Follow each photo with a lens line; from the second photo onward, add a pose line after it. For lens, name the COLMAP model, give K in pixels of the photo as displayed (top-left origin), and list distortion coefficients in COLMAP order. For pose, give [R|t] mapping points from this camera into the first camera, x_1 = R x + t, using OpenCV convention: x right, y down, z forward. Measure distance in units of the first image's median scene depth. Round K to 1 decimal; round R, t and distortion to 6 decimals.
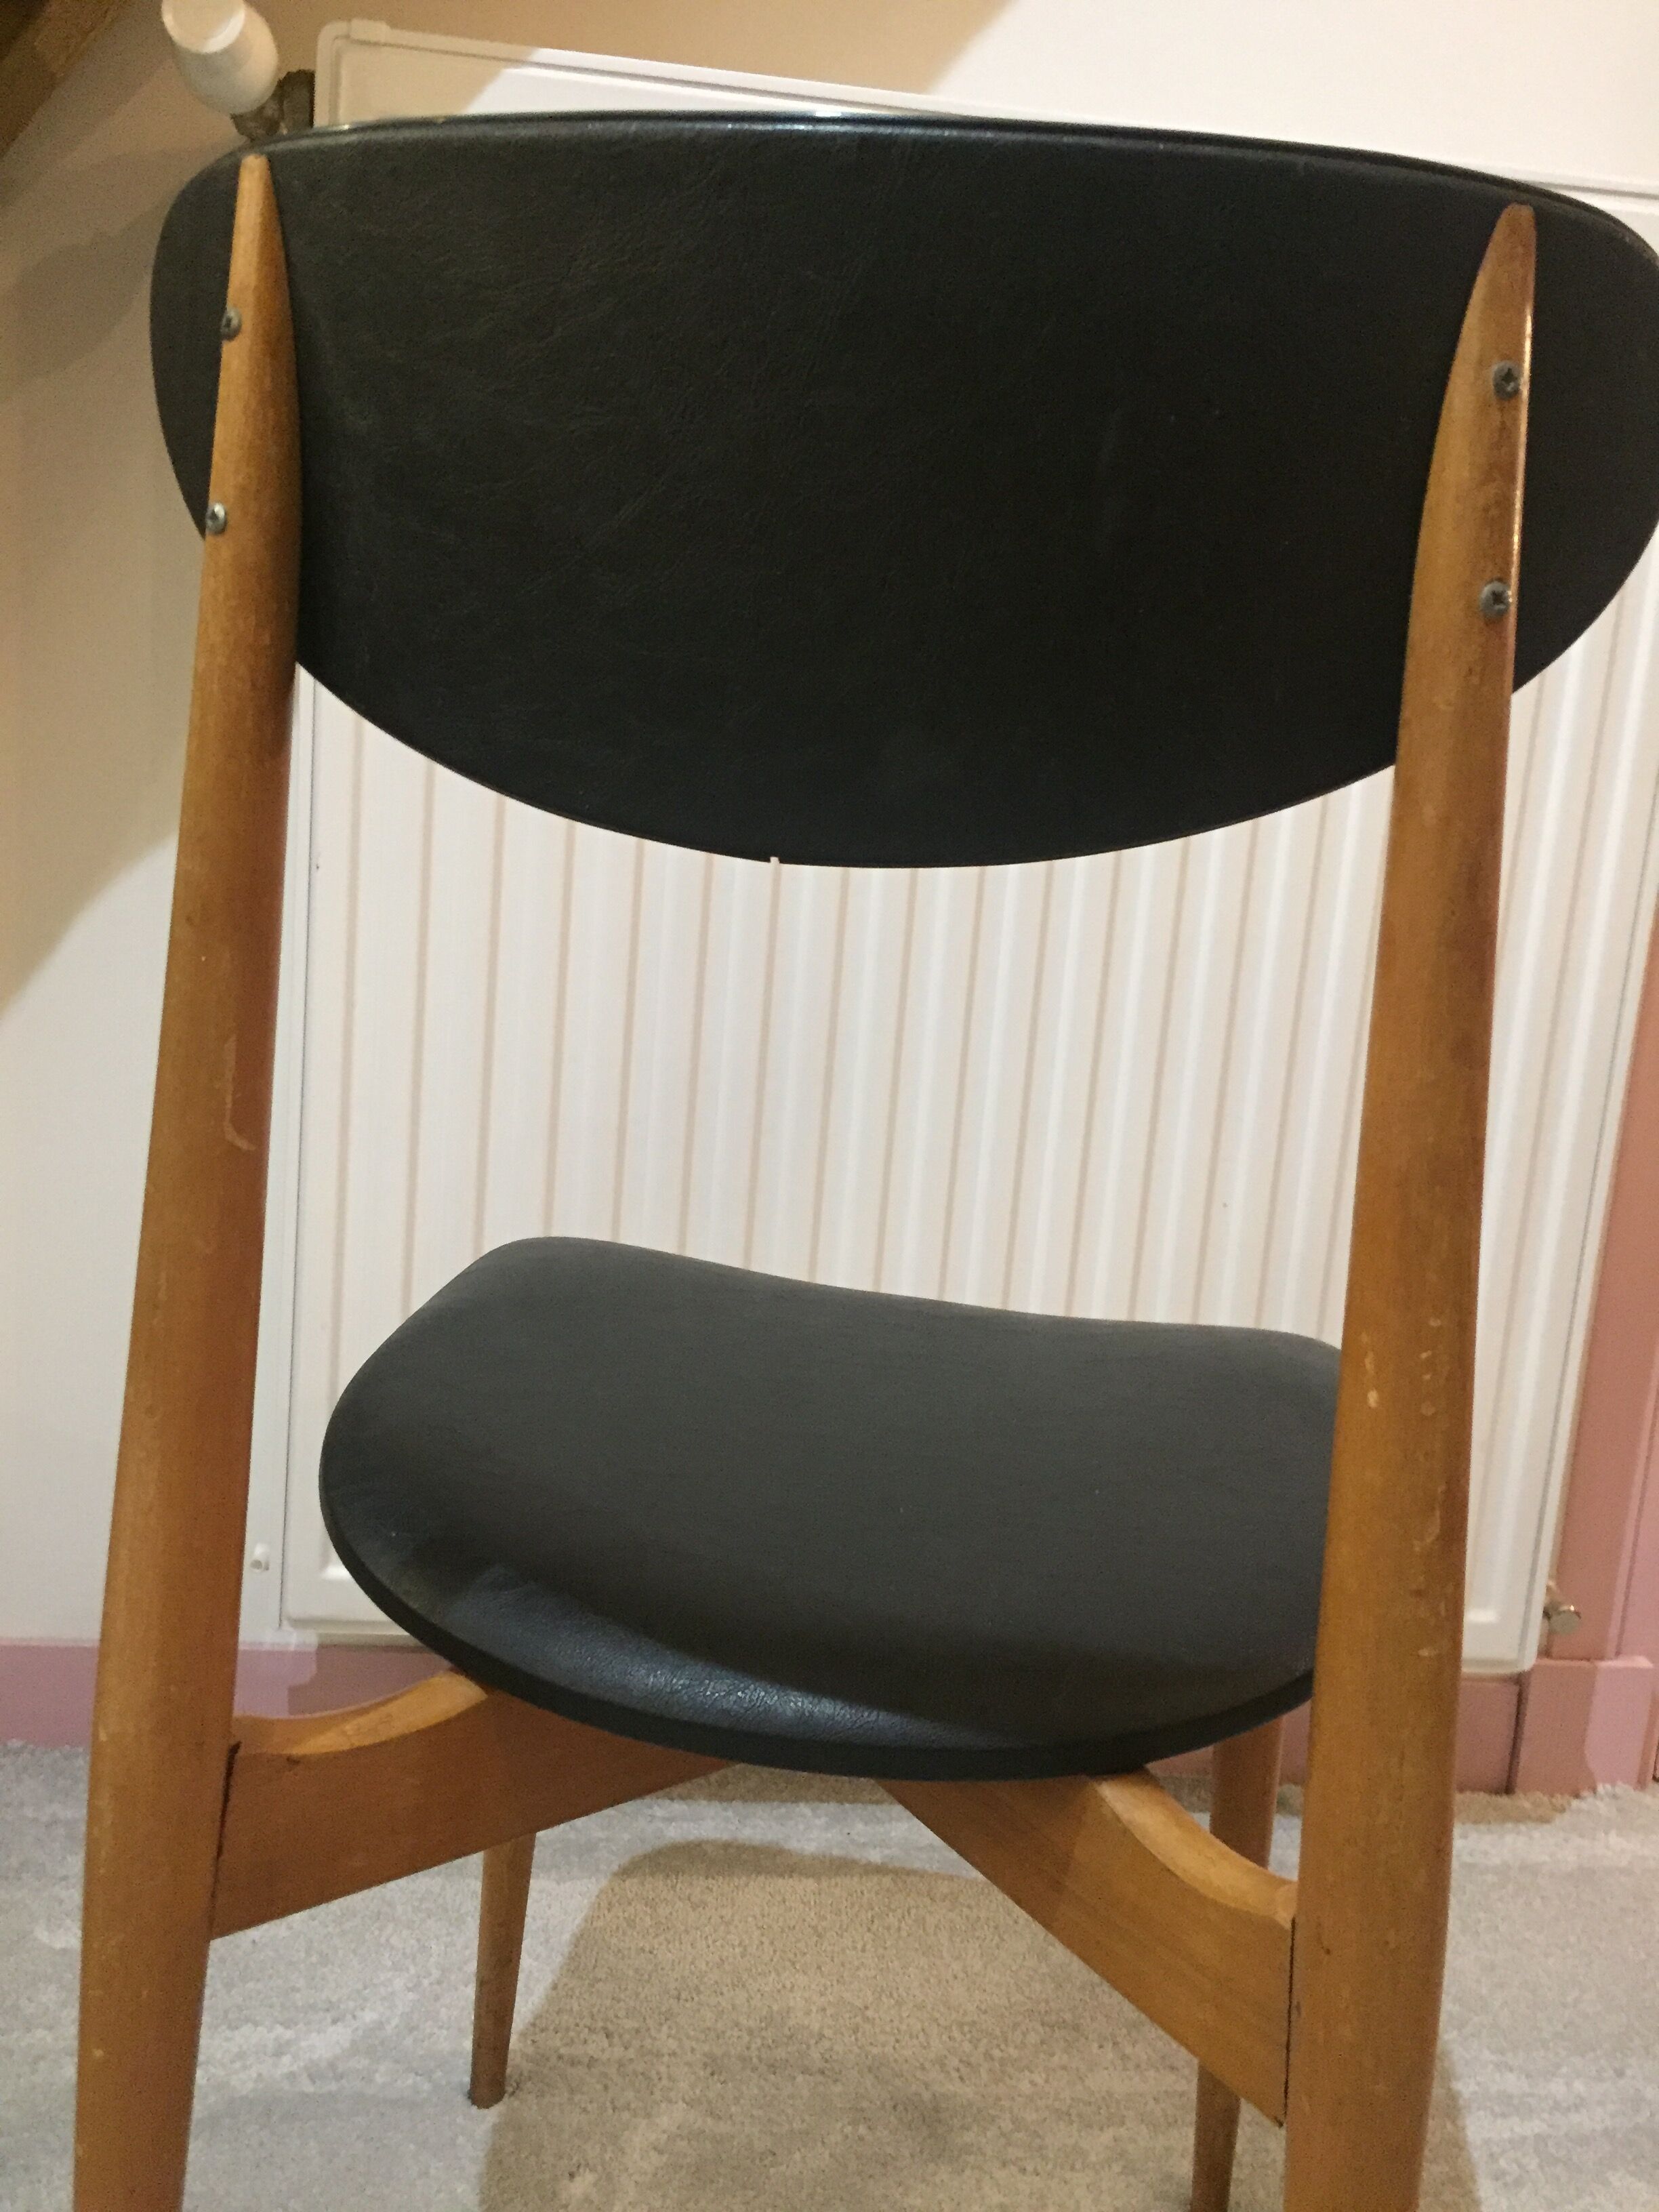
lens RADIAL K [[1921.9, 0, 831.4], [0, 1921.9, 1103.3], [0, 0, 1]] dist [0.088123, -0.148740]
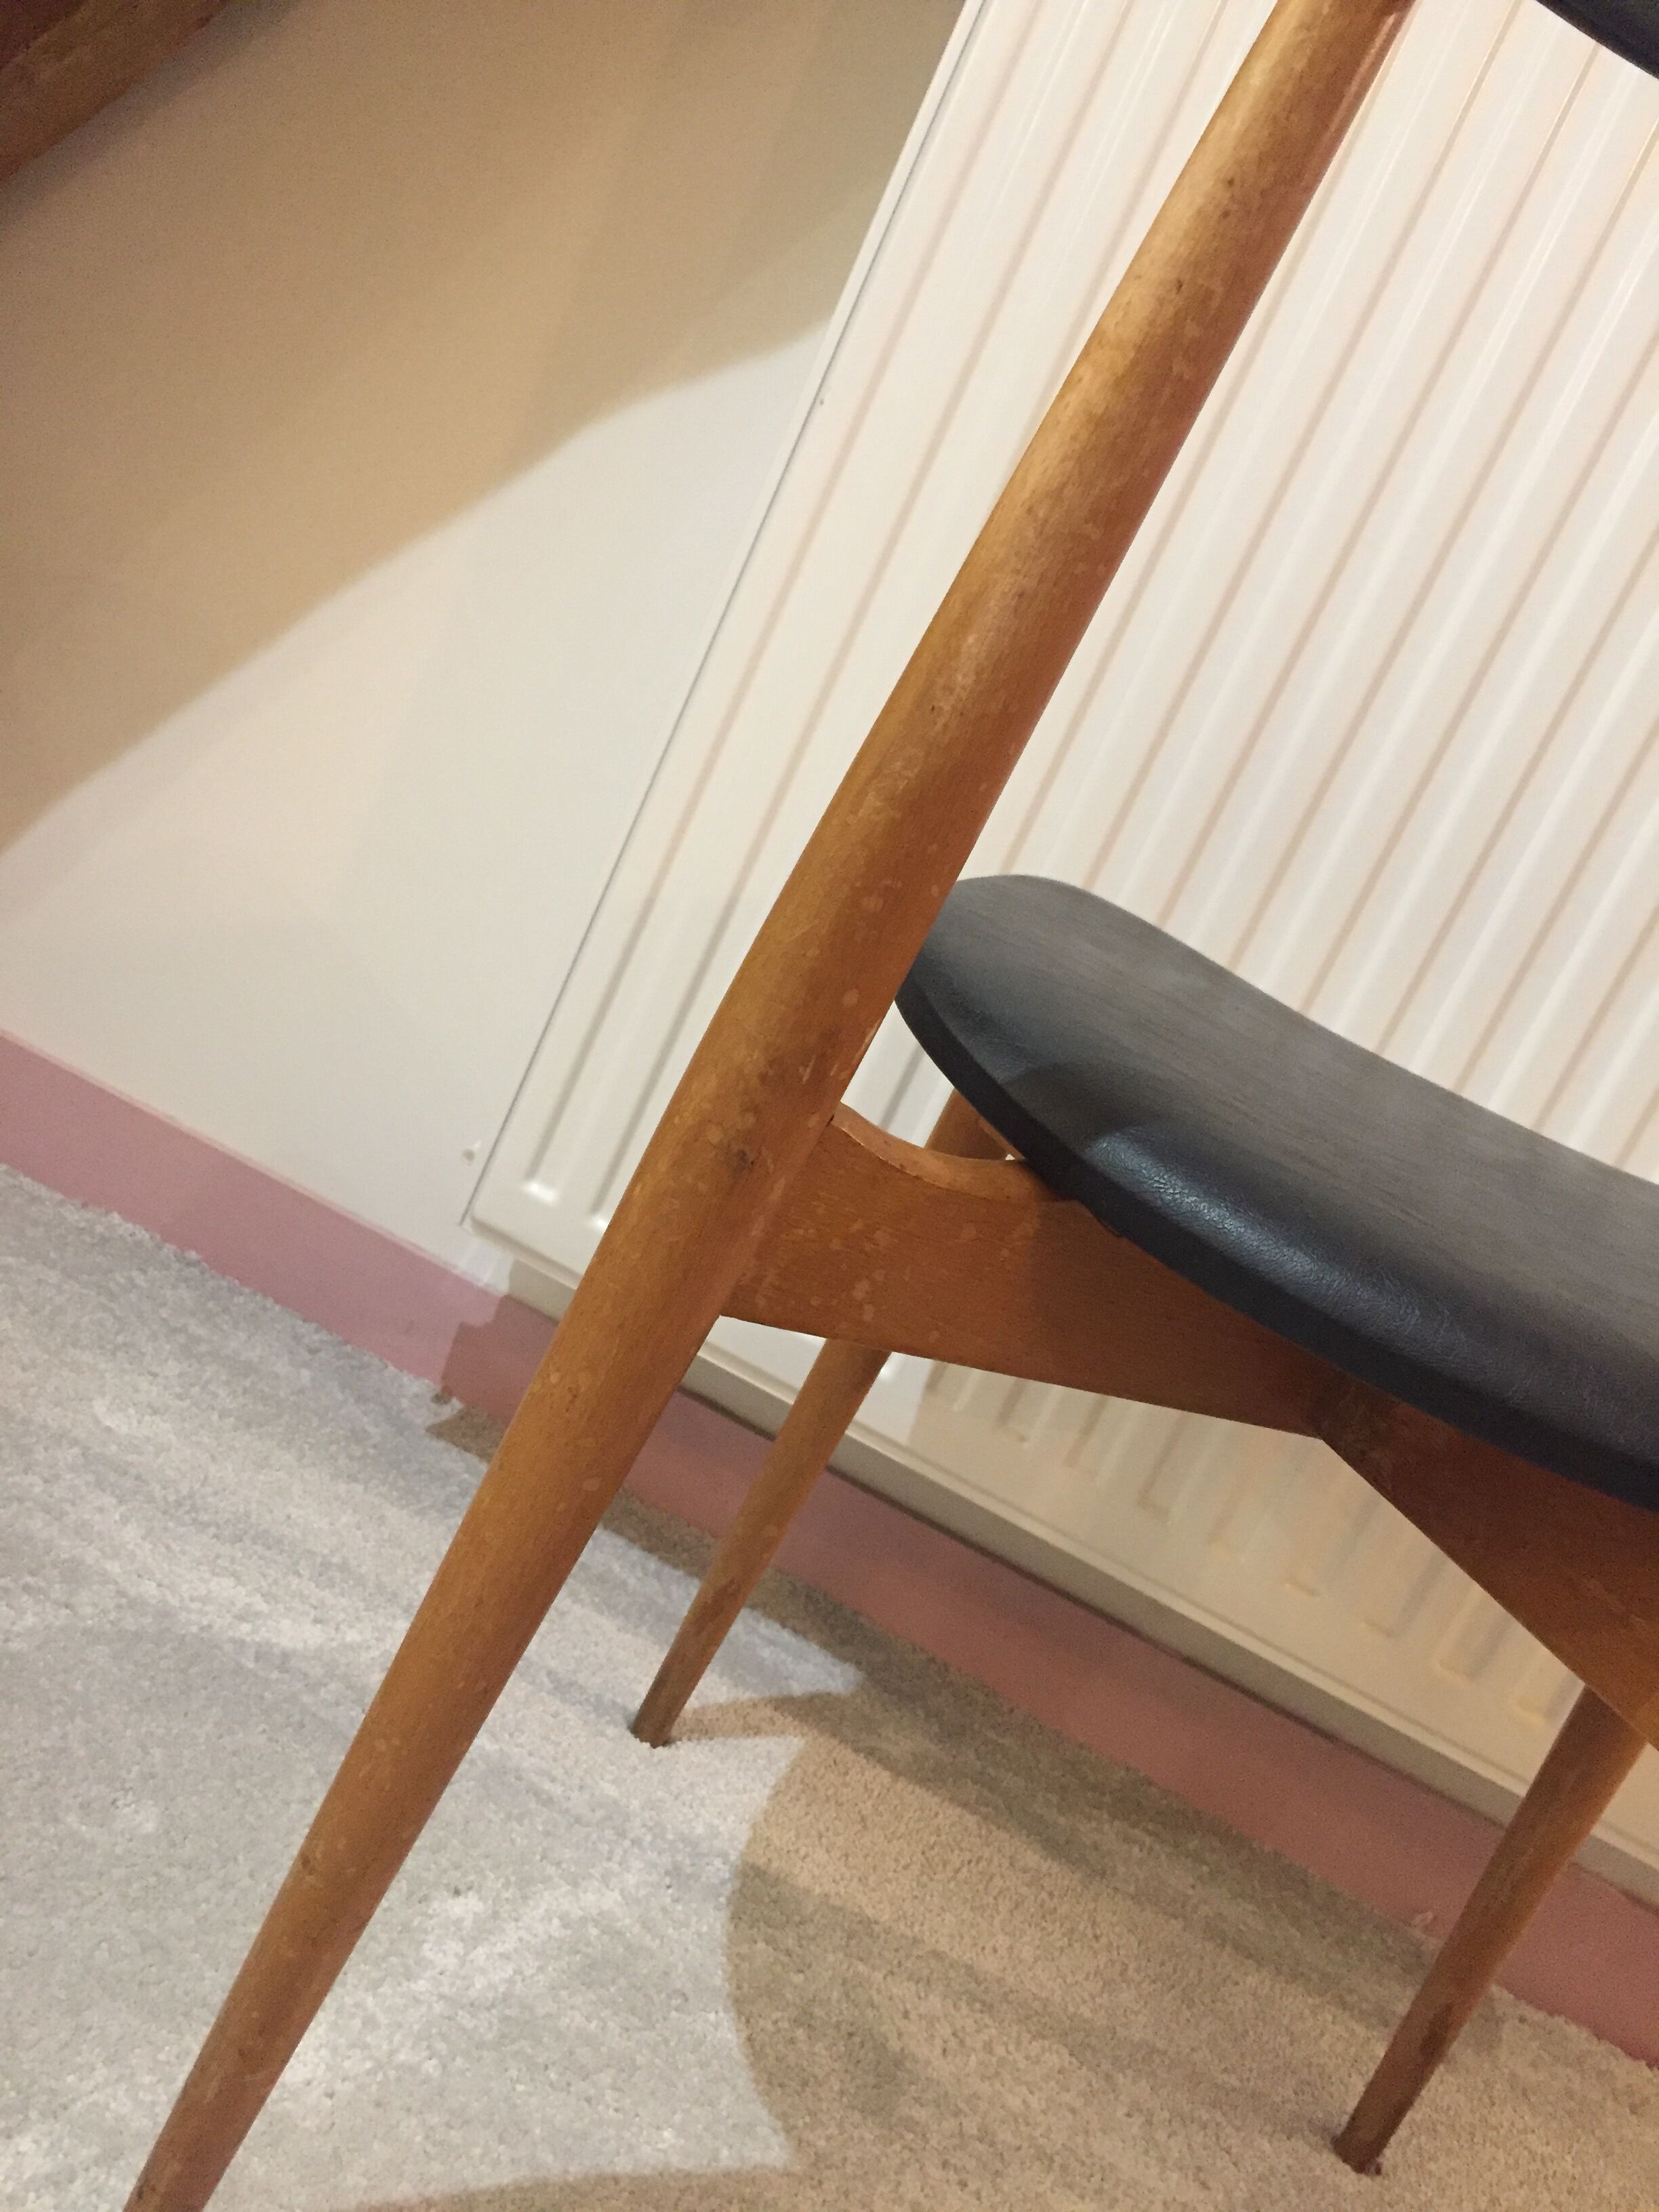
lens RADIAL K [[1921.9, 0, 821.0], [0, 1921.9, 1100.5], [0, 0, 1]] dist [0.088123, -0.148740]
pose [[0.888296, 0.378315, -0.260401, 0.079444], [-0.389326, 0.921046, 0.010020, 0.156130], [0.243632, 0.092480, 0.965449, 0.192110]]
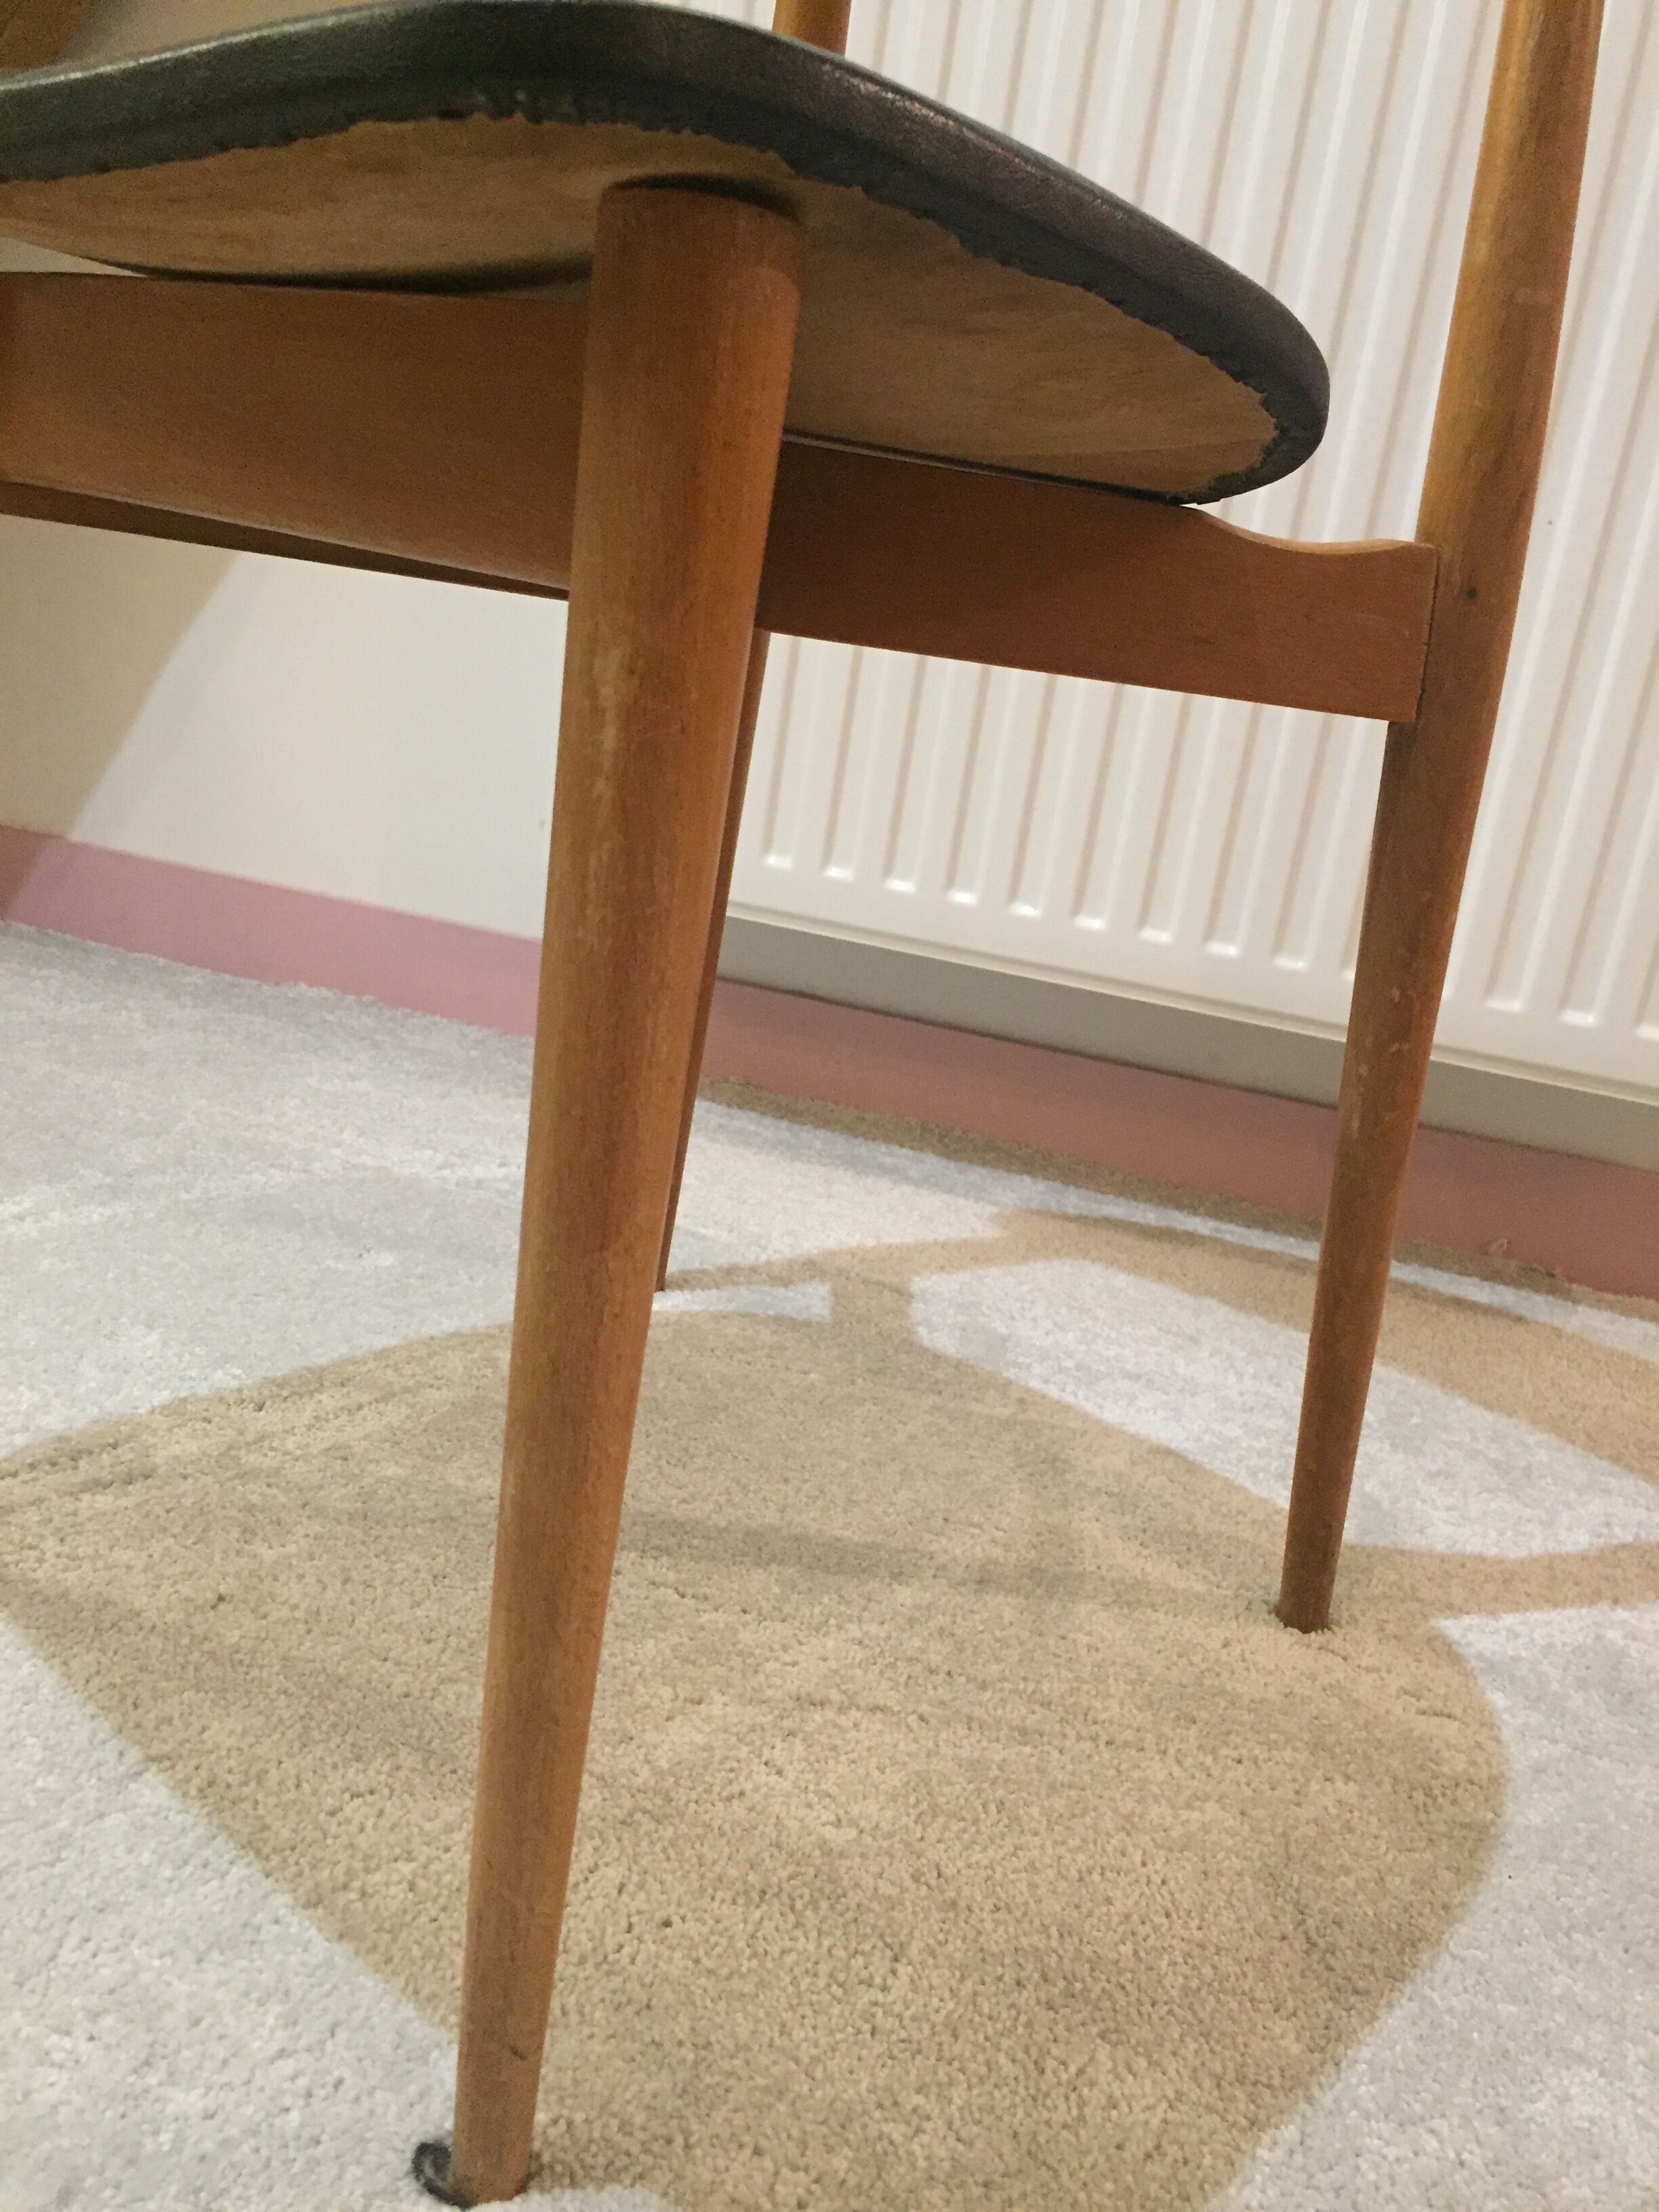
lens RADIAL K [[1921.9, 0, 817.9], [0, 1921.9, 1102.5], [0, 0, 1]] dist [0.088123, -0.148740]
pose [[0.917986, 0.154487, -0.365288, 0.288653], [-0.139797, 0.987944, 0.066504, 0.328726], [0.371158, -0.009983, 0.928516, 0.058457]]
